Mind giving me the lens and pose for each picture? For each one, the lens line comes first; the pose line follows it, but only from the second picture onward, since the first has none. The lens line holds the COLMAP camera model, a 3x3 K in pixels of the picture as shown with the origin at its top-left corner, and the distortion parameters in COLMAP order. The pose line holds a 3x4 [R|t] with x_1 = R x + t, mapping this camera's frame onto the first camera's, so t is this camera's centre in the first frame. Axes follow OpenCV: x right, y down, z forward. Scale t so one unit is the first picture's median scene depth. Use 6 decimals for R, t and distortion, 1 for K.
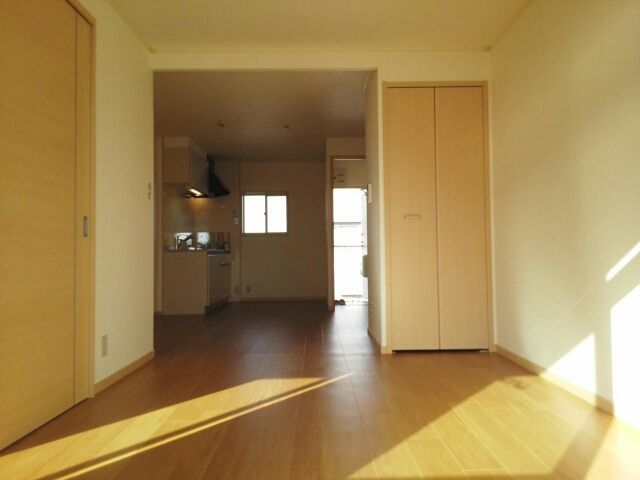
lens RADIAL K [[511.6, 0, 320.0], [0, 511.6, 240.0], [0, 0, 1]] dist [0.042352, -0.002908]
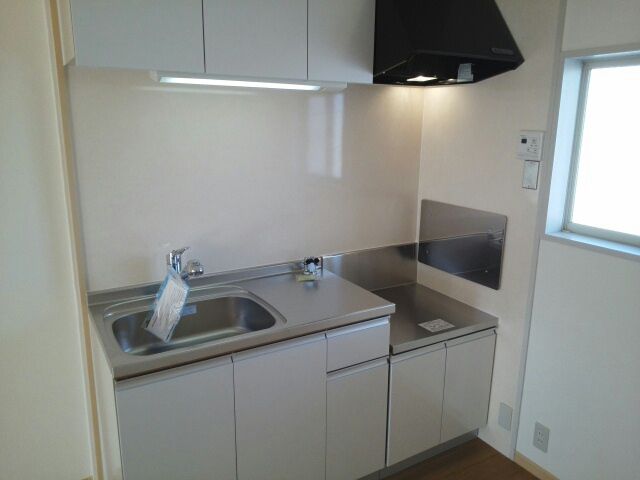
lens RADIAL K [[511.6, 0, 320.0], [0, 511.6, 240.0], [0, 0, 1]] dist [0.042352, -0.002908]
pose [[0.509164, 0.219042, -0.832329, 0.004138], [0.013147, 0.964980, 0.261994, -0.076006], [0.860569, -0.144341, 0.488453, 0.781753]]
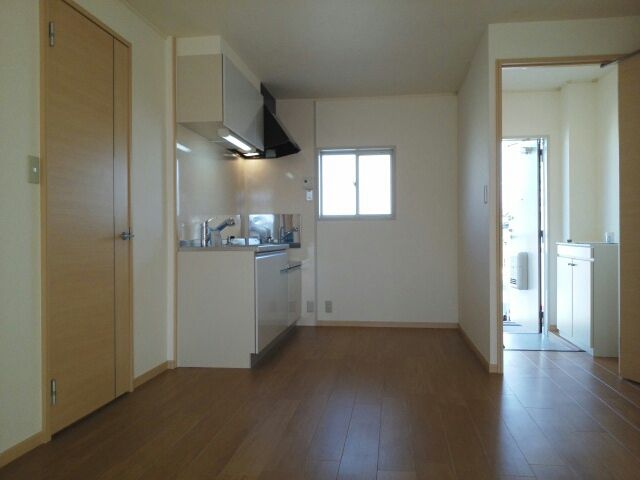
lens RADIAL K [[511.6, 0, 320.0], [0, 511.6, 240.0], [0, 0, 1]] dist [0.042352, -0.002908]
pose [[0.989635, 0.005990, -0.143483, -0.062136], [-0.000837, 0.999353, 0.035951, -0.006350], [0.143605, -0.035459, 0.989000, 0.390362]]
